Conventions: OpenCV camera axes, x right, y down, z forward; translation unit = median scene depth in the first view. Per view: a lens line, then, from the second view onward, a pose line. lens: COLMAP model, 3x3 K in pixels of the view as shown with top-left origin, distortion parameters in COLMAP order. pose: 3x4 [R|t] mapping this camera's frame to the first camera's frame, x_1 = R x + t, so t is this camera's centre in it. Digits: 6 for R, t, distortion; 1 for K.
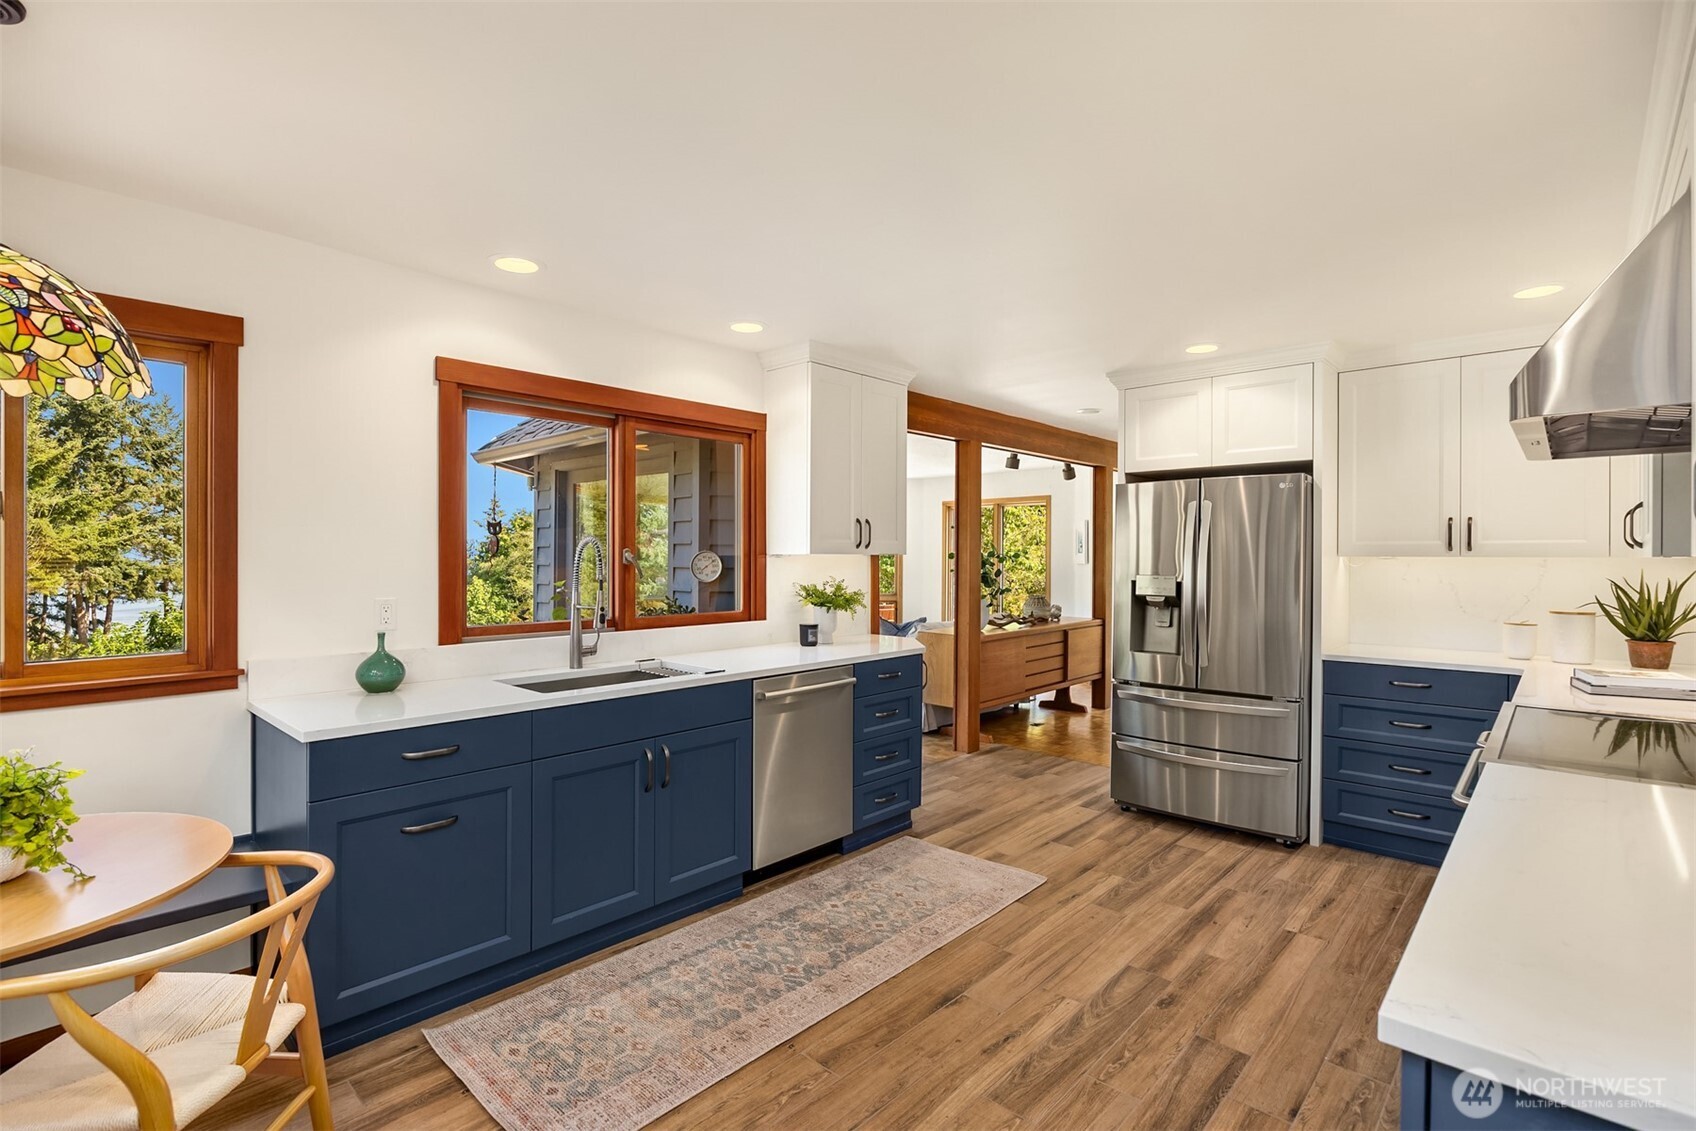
lens RADIAL K [[784.9, 0, 841.3], [0, 784.9, 562.2], [0, 0, 1]] dist [-0.004352, -0.000744]
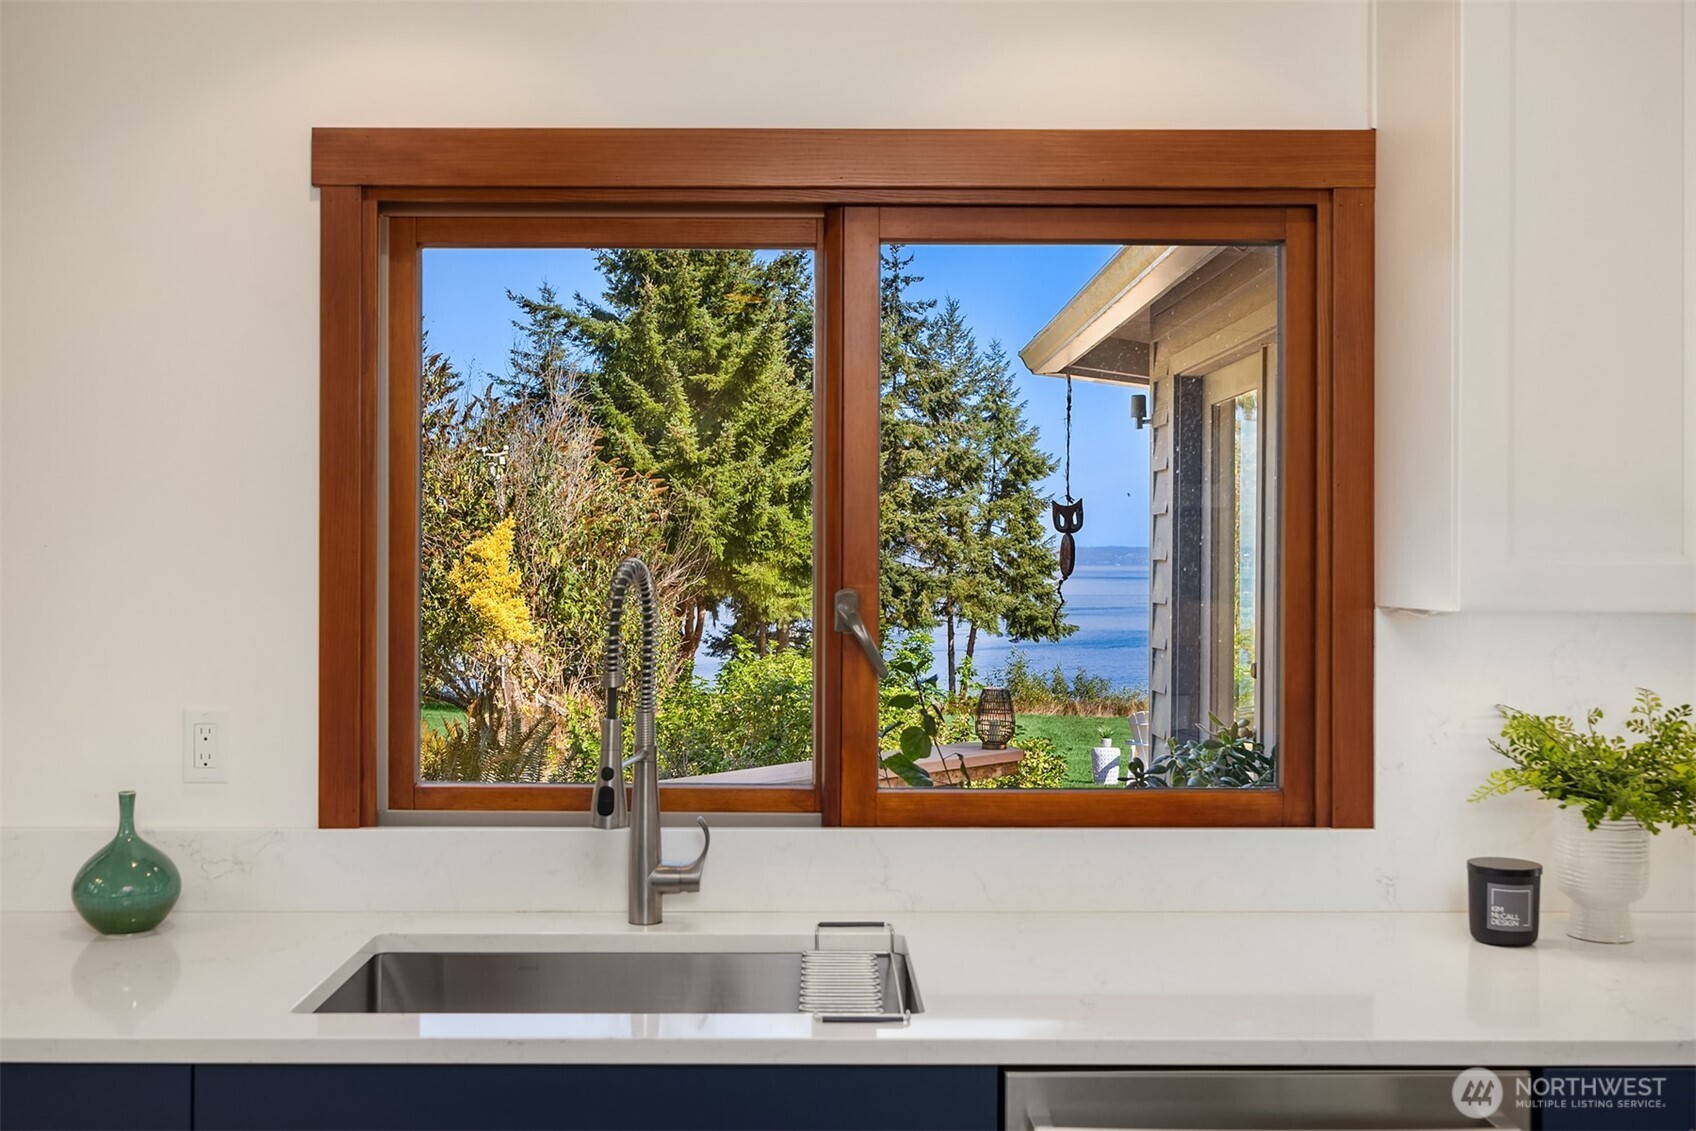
lens RADIAL K [[1622.2, 0, 844.5], [0, 1622.2, 560.2], [0, 0, 1]] dist [-0.014280, 0.000000]
pose [[0.685949, 0.001262, -0.727648, 0.135319], [-0.005705, 0.999977, -0.003644, -0.015215], [0.727627, 0.006651, 0.685941, 0.282971]]
